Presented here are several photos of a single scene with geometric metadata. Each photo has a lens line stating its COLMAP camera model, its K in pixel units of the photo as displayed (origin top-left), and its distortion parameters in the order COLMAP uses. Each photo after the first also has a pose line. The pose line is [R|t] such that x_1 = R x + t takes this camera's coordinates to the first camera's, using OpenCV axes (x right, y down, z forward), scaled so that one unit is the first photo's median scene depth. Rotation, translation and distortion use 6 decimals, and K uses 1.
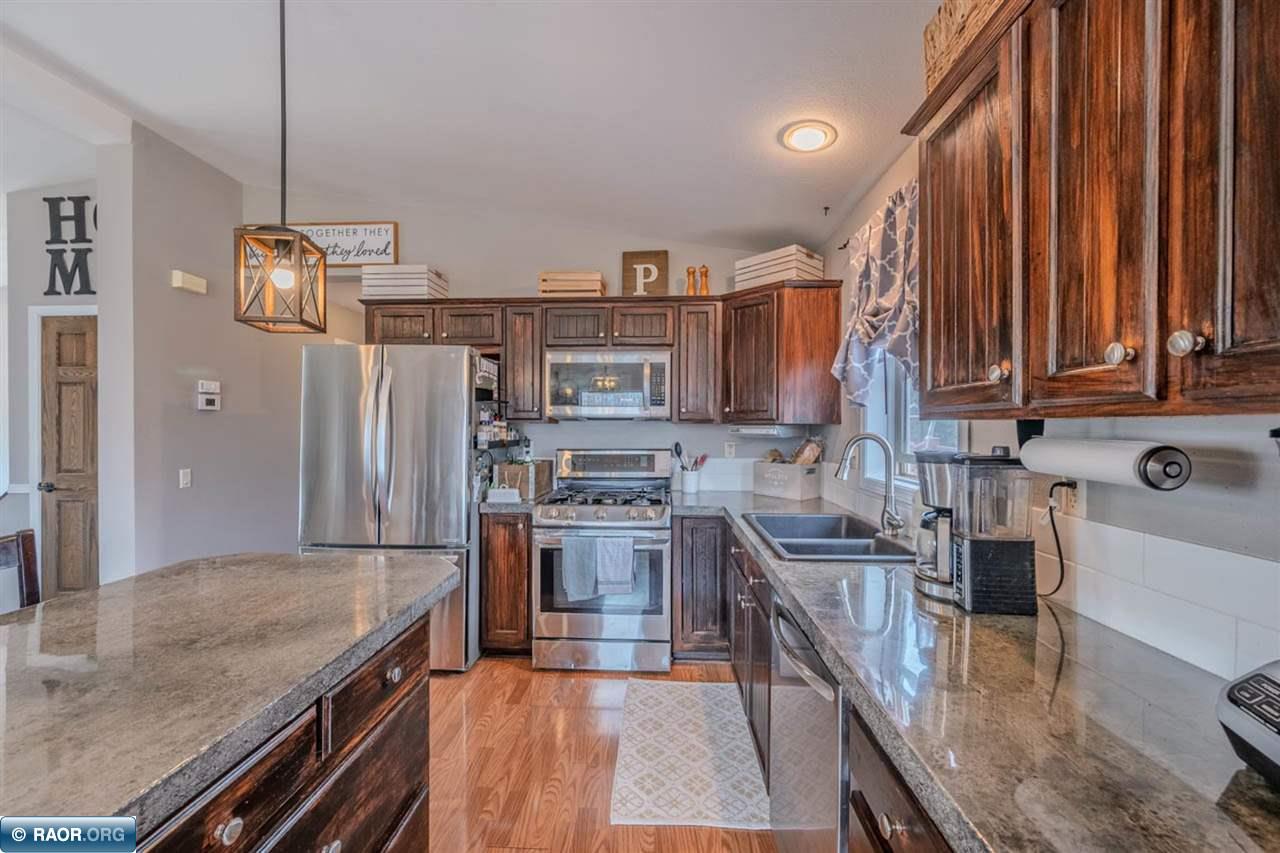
lens RADIAL K [[502.5, 0, 639.5], [0, 502.5, 428.9], [0, 0, 1]] dist [-0.001379, 0.000100]
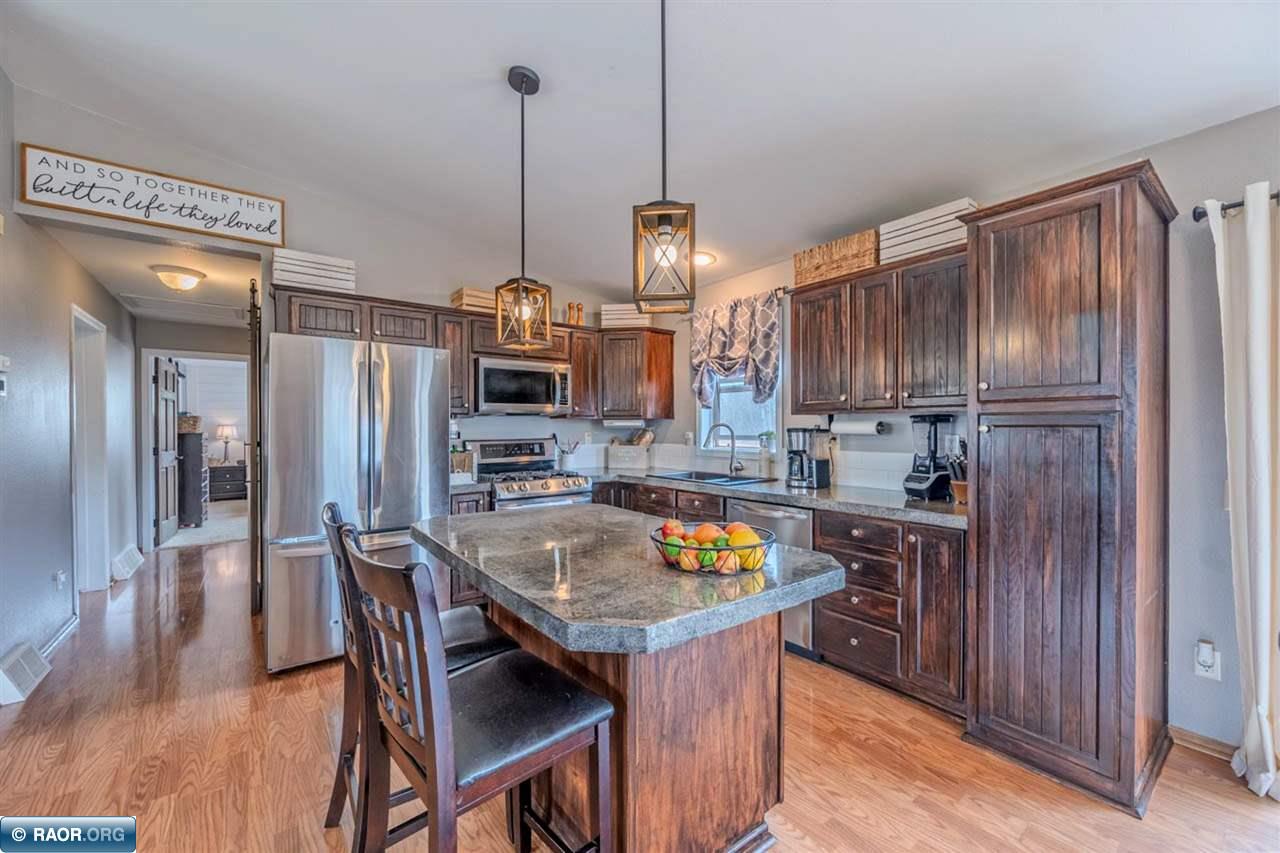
lens RADIAL K [[502.5, 0, 636.8], [0, 502.5, 428.9], [0, 0, 1]] dist [-0.001379, 0.000100]
pose [[0.760714, -0.008885, 0.649026, -0.668800], [0.009076, 0.999954, 0.003050, 0.015675], [-0.649024, 0.003570, 0.760760, -0.147645]]
